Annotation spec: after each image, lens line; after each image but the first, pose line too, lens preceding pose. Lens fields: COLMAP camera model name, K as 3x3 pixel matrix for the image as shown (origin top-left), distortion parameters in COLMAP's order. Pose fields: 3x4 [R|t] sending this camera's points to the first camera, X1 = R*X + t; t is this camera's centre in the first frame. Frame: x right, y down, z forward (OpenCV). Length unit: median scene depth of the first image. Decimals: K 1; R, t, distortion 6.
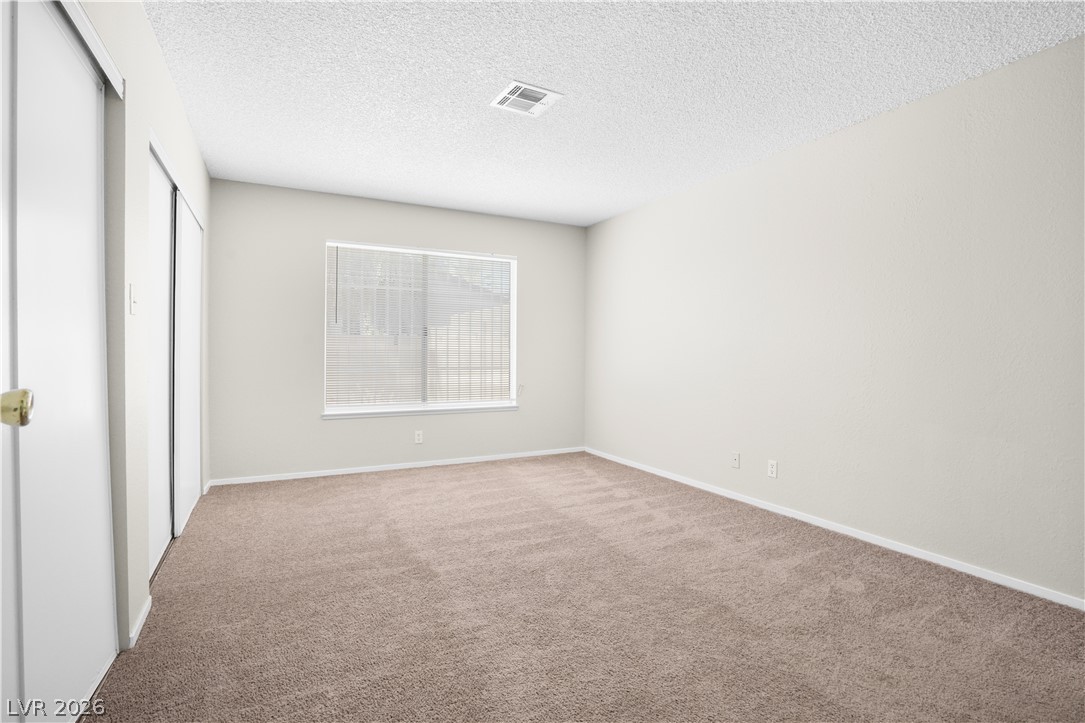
lens RADIAL K [[510.3, 0, 548.2], [0, 510.3, 361.6], [0, 0, 1]] dist [-0.048085, 0.017096]
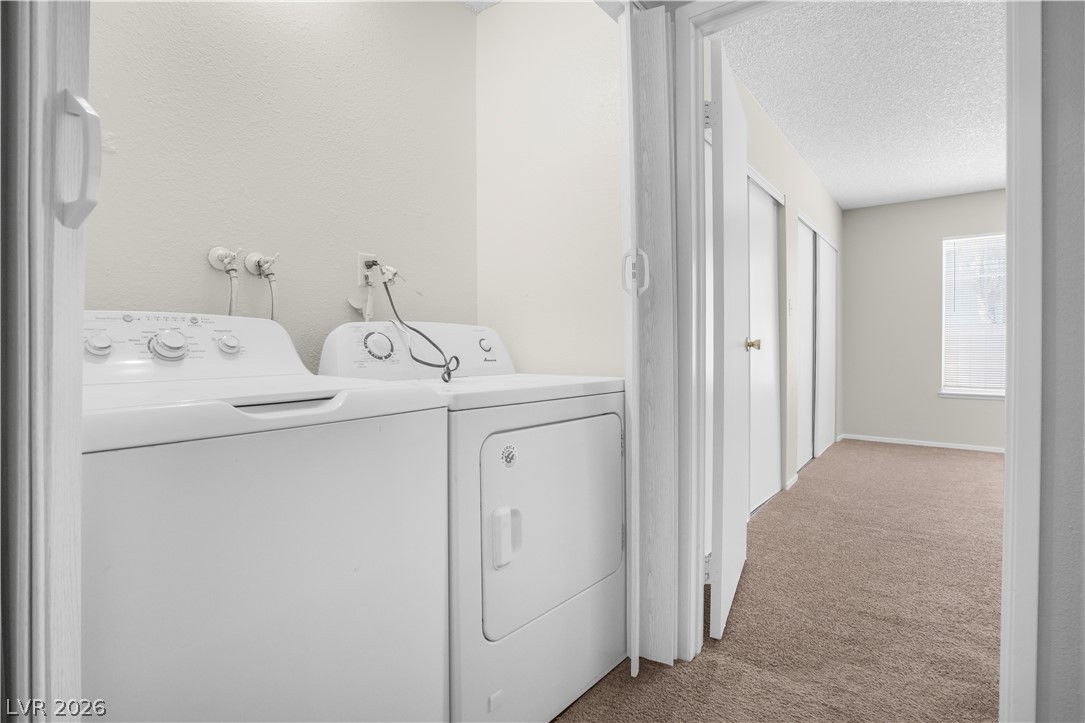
lens RADIAL K [[510.3, 0, 541.1], [0, 510.3, 355.5], [0, 0, 1]] dist [-0.048085, 0.017096]
pose [[0.390112, 0.002237, -0.920765, 0.357975], [-0.006852, 0.999976, -0.000474, 0.042709], [0.920742, 0.006494, 0.390118, -0.394617]]
